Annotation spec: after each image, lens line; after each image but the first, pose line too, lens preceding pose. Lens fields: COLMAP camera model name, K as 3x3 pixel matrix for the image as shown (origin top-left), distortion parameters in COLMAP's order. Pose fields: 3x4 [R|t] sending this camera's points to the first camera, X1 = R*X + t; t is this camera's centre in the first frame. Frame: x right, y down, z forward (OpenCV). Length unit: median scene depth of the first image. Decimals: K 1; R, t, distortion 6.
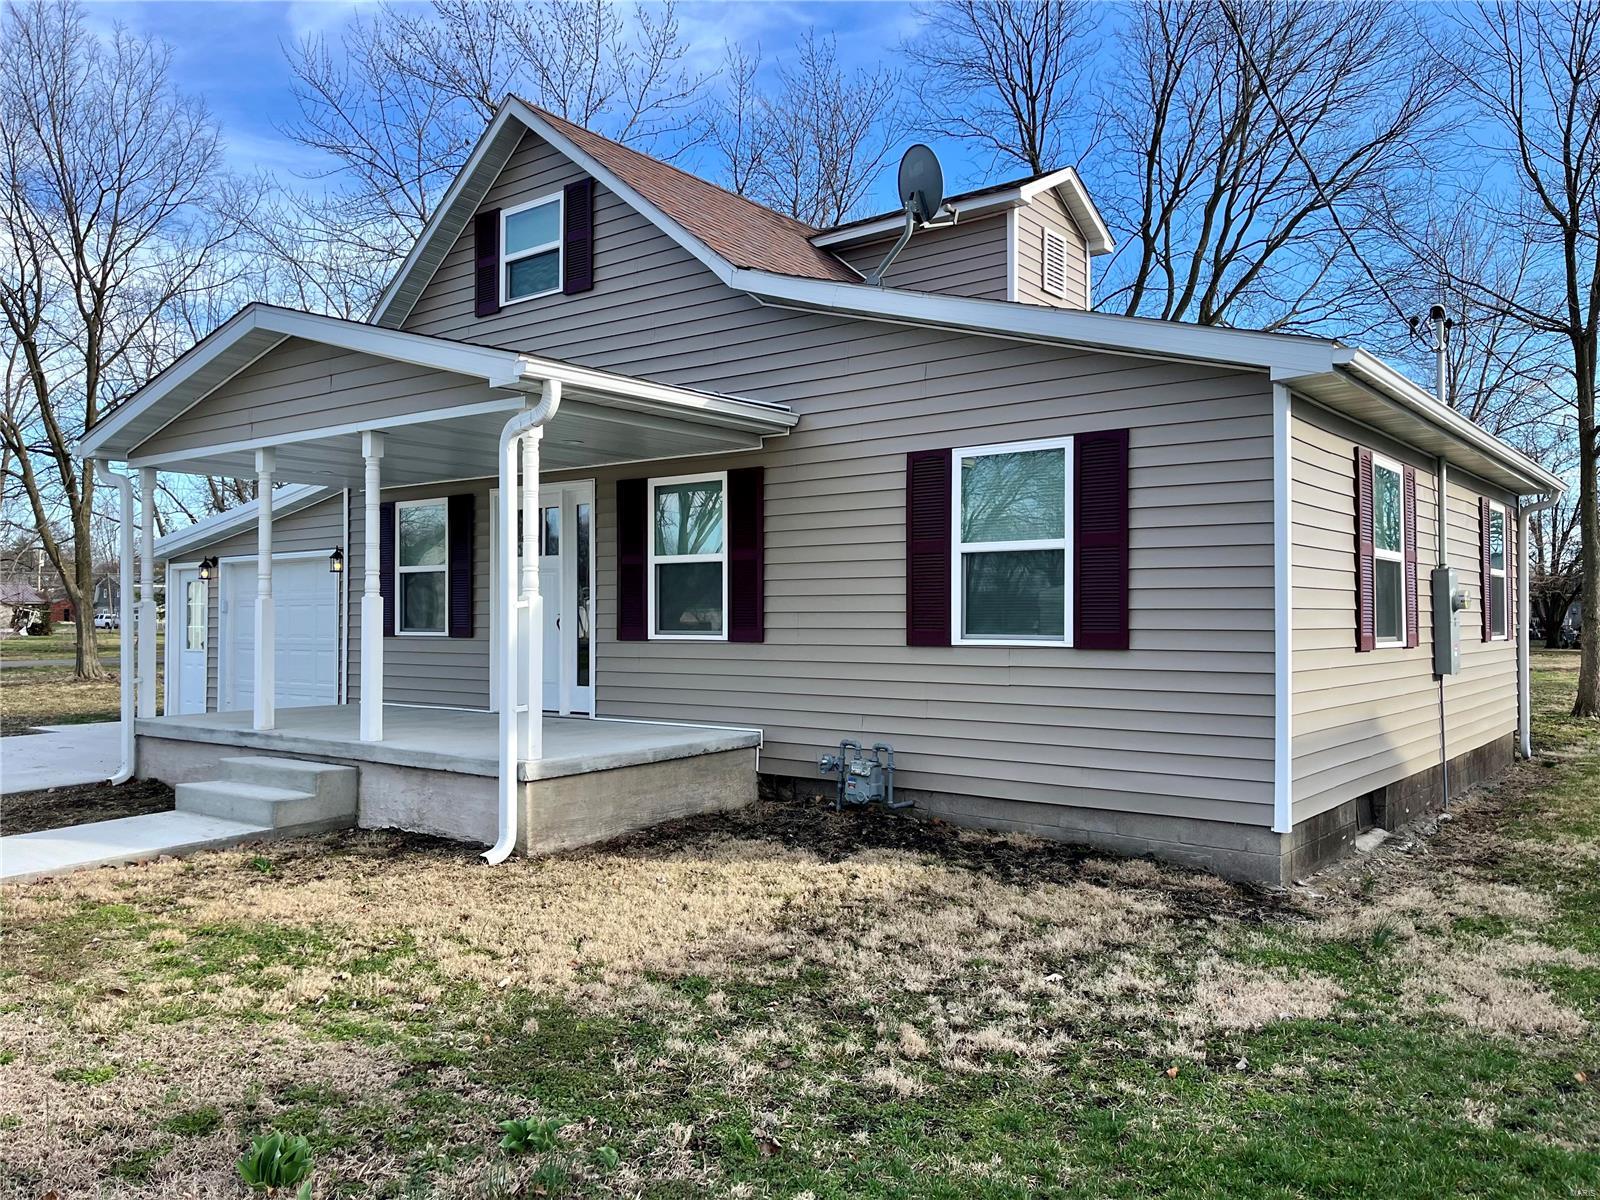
lens RADIAL K [[1237.5, 0, 803.8], [0, 1237.5, 594.3], [0, 0, 1]] dist [0.047272, -0.033964]
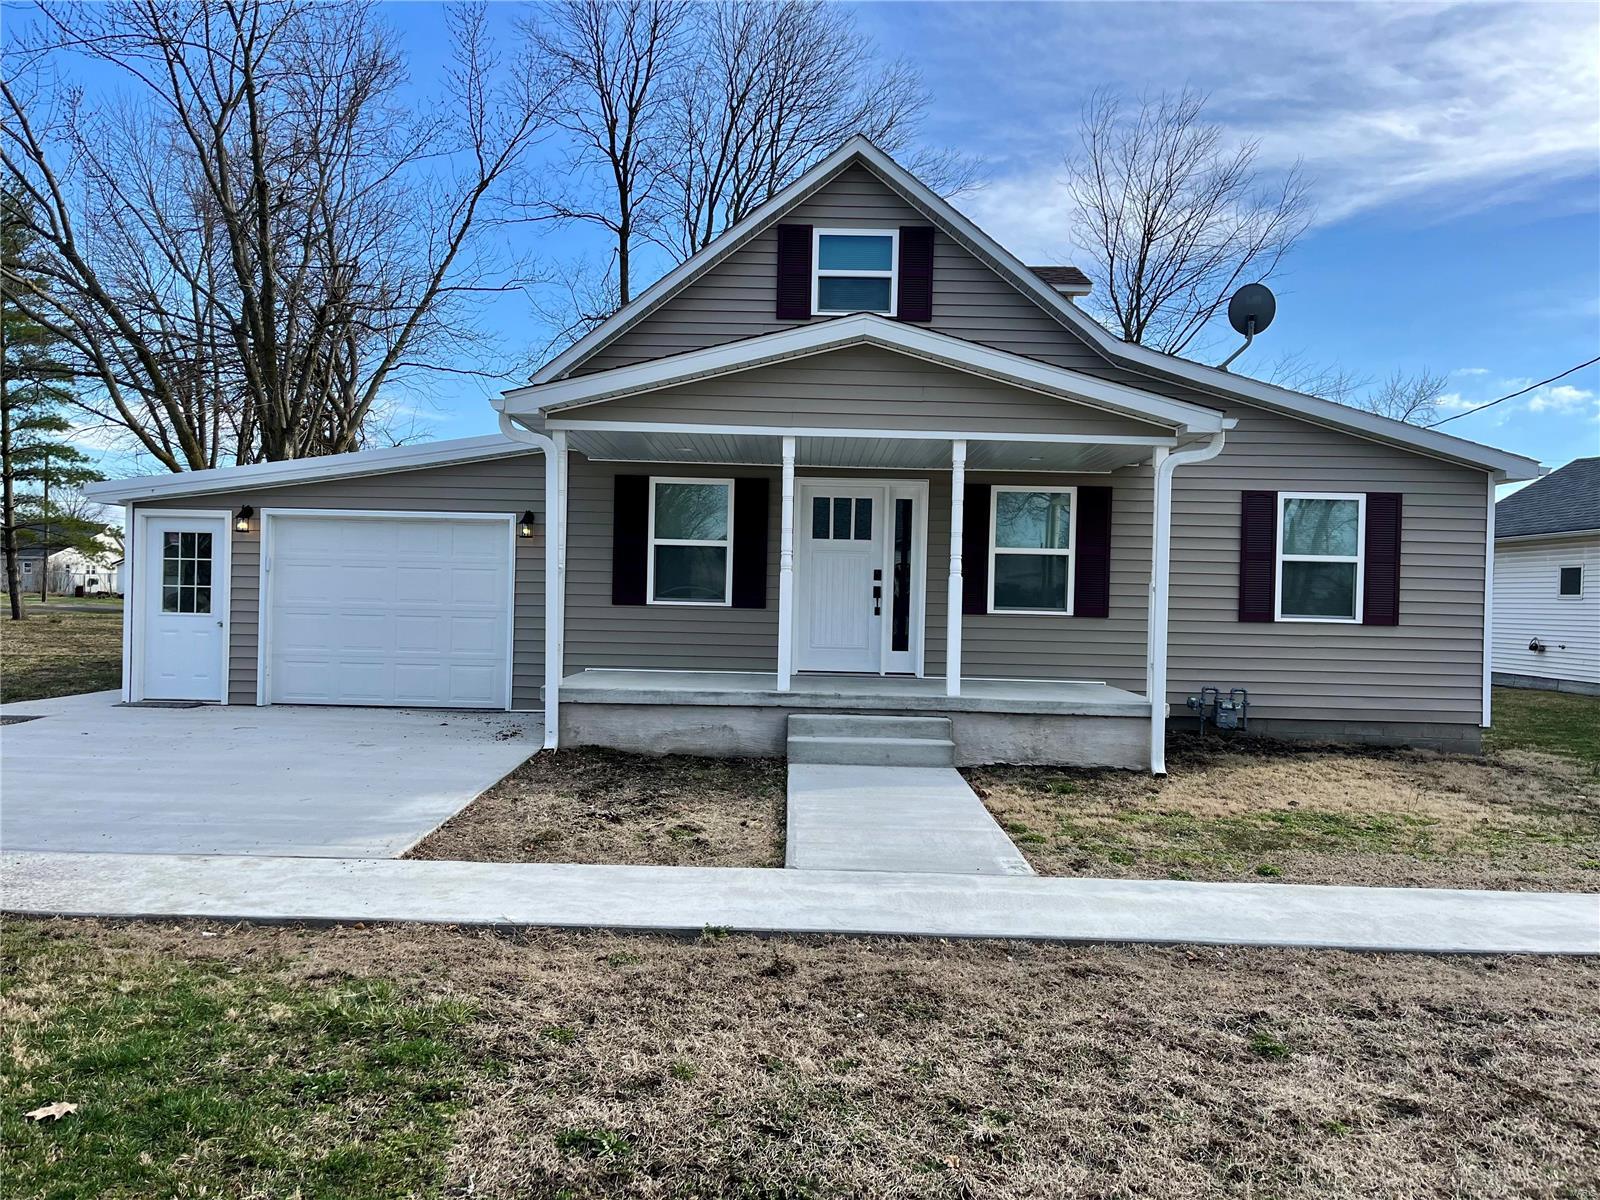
lens RADIAL K [[1237.5, 0, 803.9], [0, 1237.5, 611.5], [0, 0, 1]] dist [0.047272, -0.033964]
pose [[0.791441, 0.011421, 0.611139, -1.238856], [-0.037458, 0.998852, 0.029843, 0.004740], [-0.610097, -0.046511, 0.790960, 0.138458]]
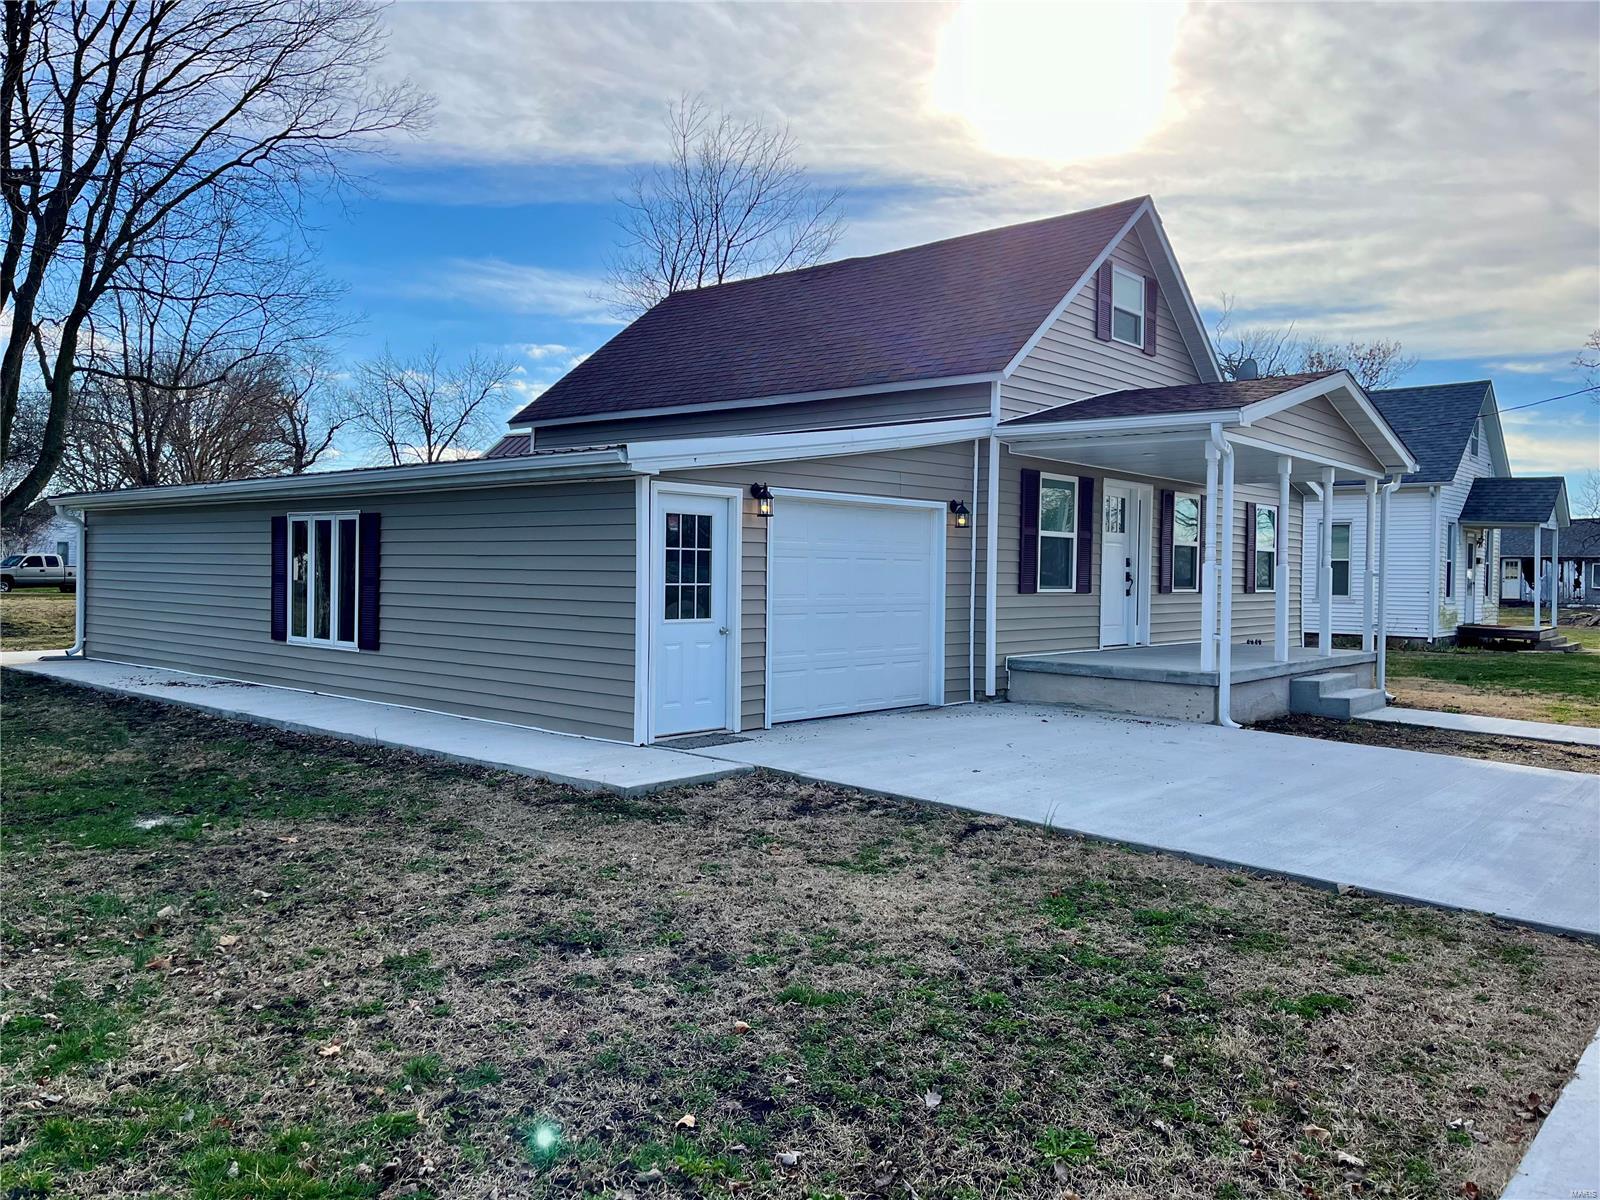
lens RADIAL K [[1237.5, 0, 798.3], [0, 1237.5, 594.9], [0, 0, 1]] dist [0.047272, -0.033964]
pose [[0.076534, -0.011183, 0.997004, -2.089874], [-0.032944, 0.999363, 0.013739, 0.040130], [-0.996523, -0.033897, 0.076117, 1.643941]]
